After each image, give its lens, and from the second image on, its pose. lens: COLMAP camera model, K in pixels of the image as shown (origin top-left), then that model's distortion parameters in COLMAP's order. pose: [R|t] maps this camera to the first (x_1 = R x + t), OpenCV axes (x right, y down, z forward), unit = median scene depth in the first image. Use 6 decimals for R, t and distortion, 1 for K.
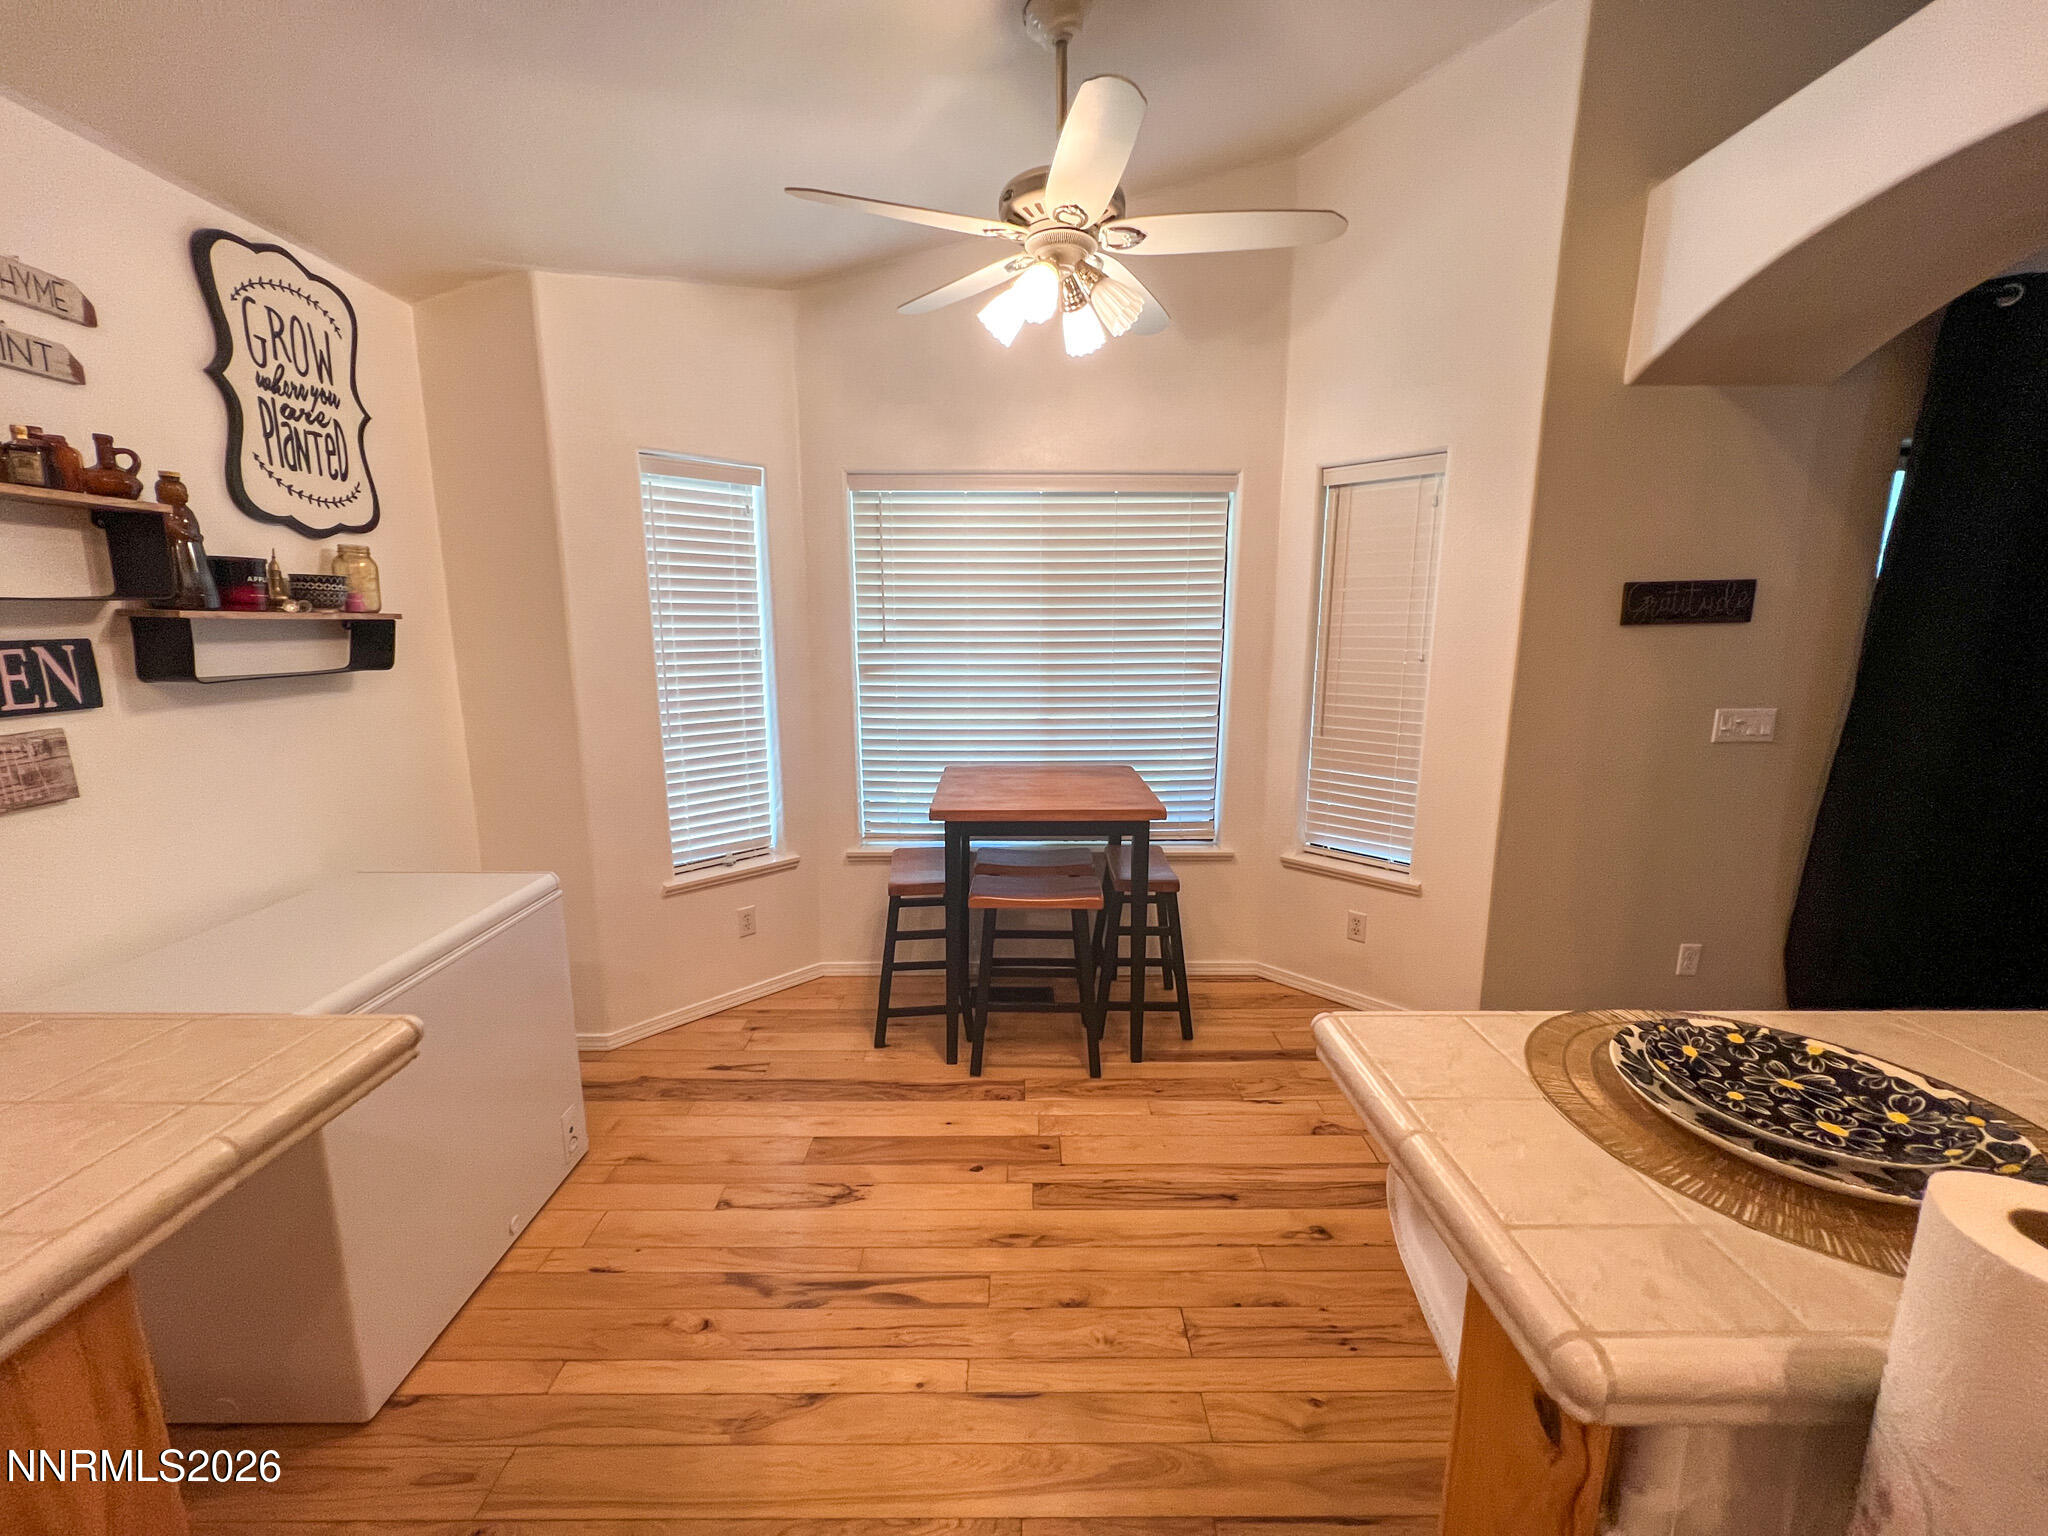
lens RADIAL K [[820.3, 0, 1019.4], [0, 820.3, 765.4], [0, 0, 1]] dist [-0.002146, 0.000742]
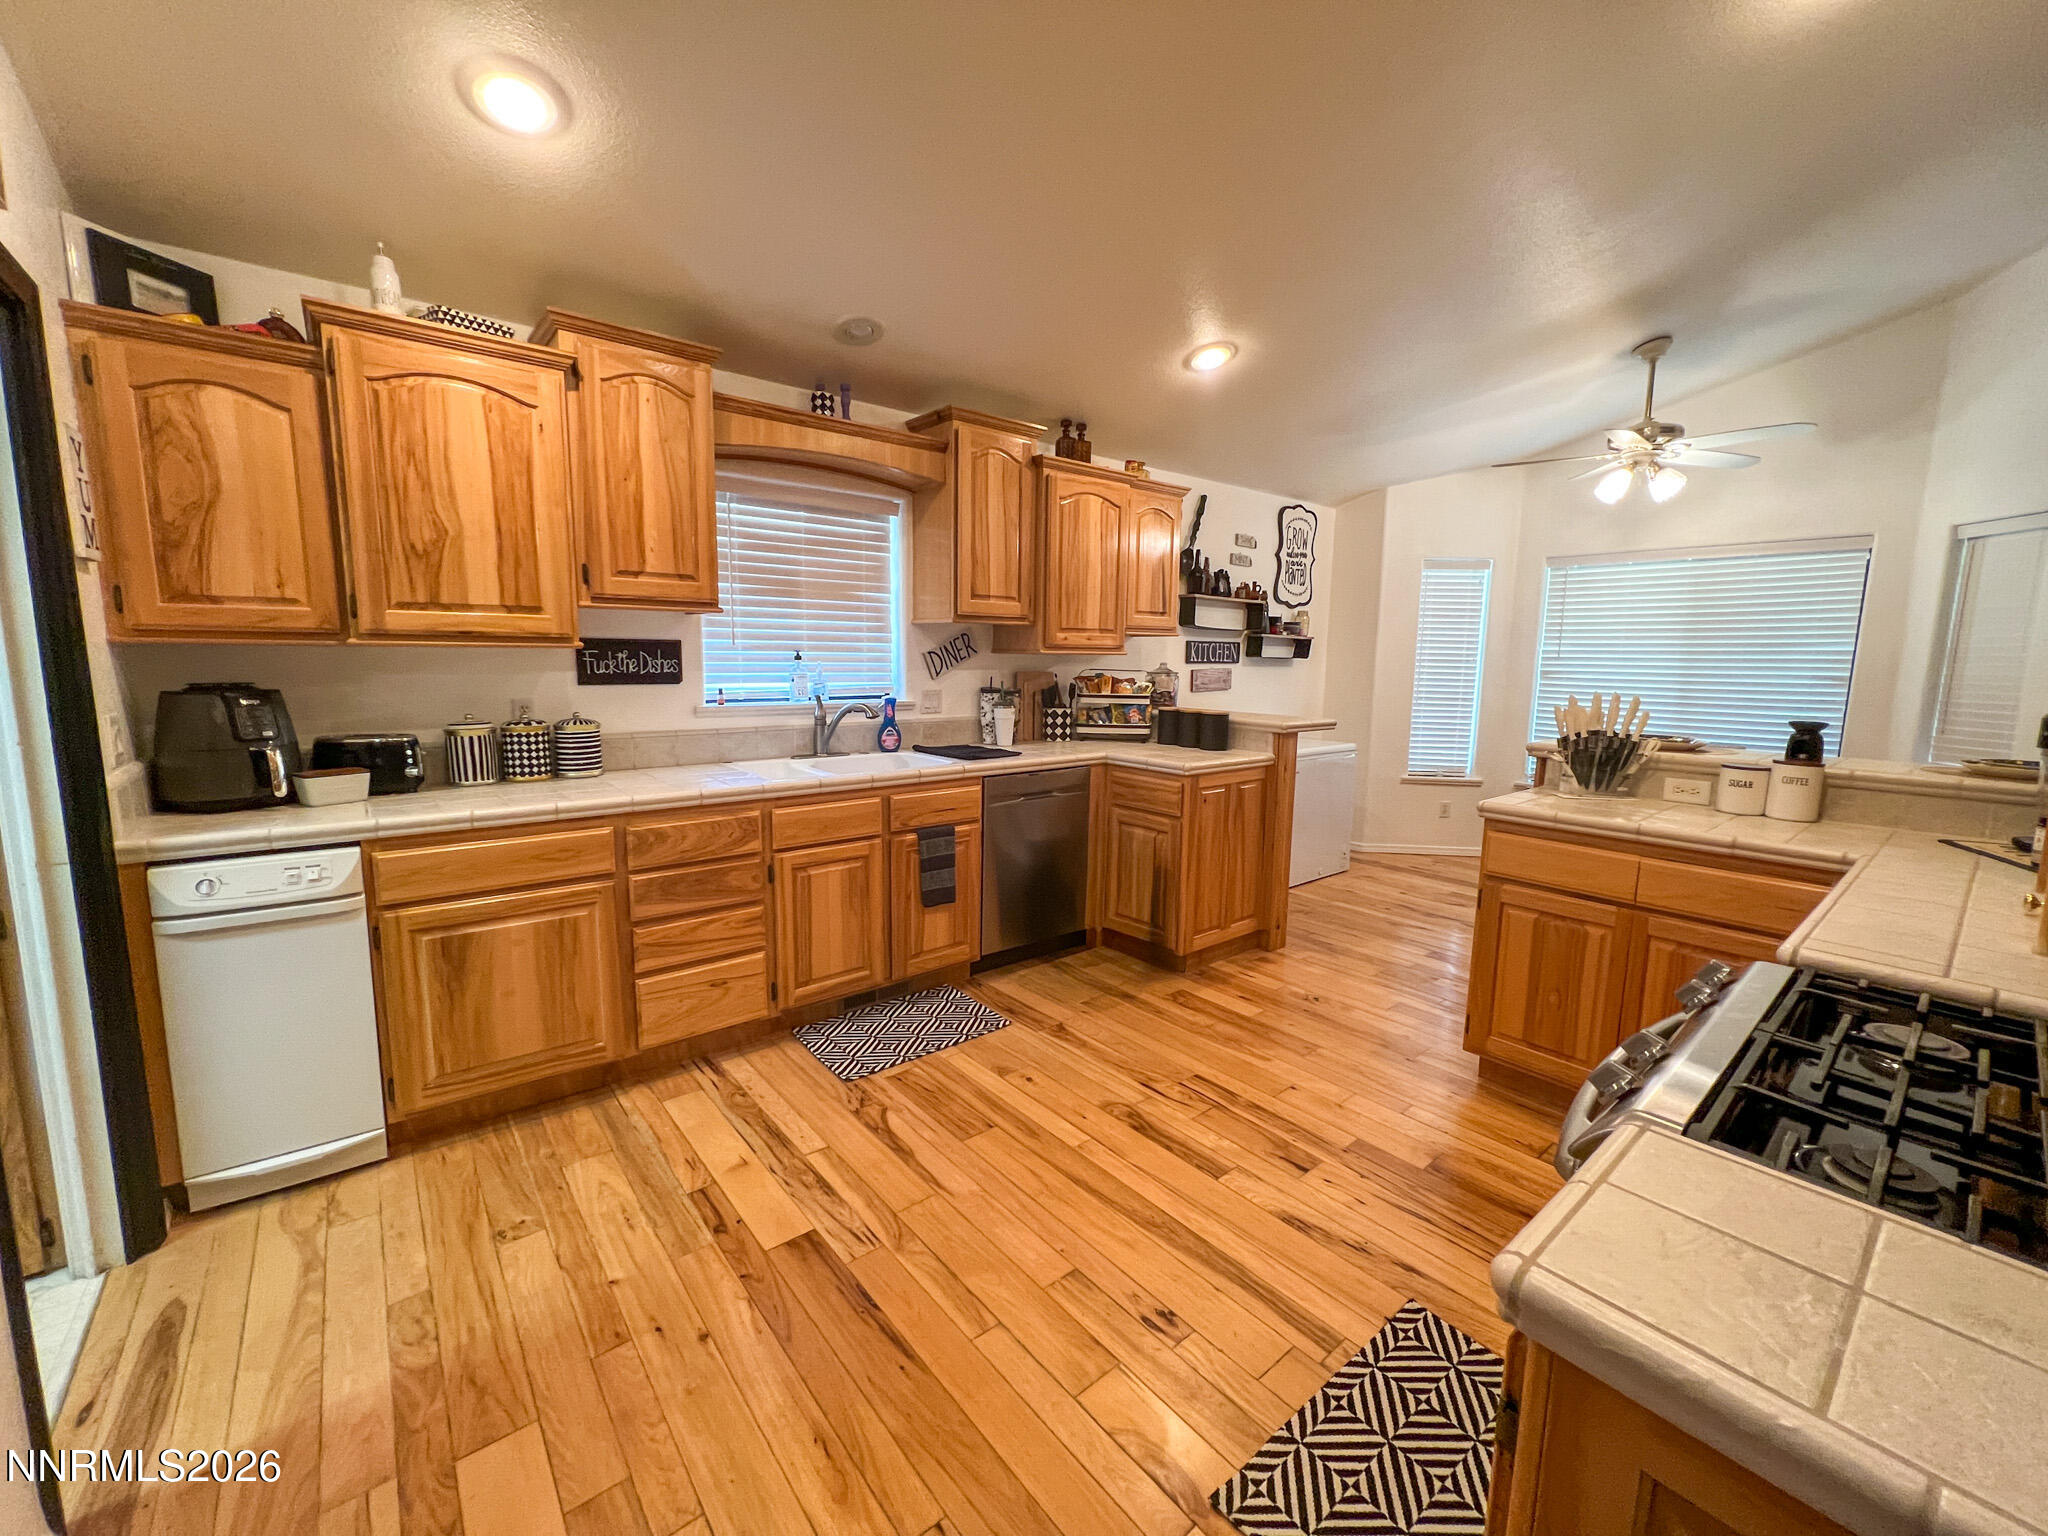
lens RADIAL K [[820.3, 0, 1018.6], [0, 820.3, 768.4], [0, 0, 1]] dist [-0.002146, 0.000742]
pose [[0.628738, 0.117006, -0.768764, 0.702171], [-0.154328, 0.987725, 0.024114, 0.313647], [0.762149, 0.103480, 0.639078, -1.347112]]
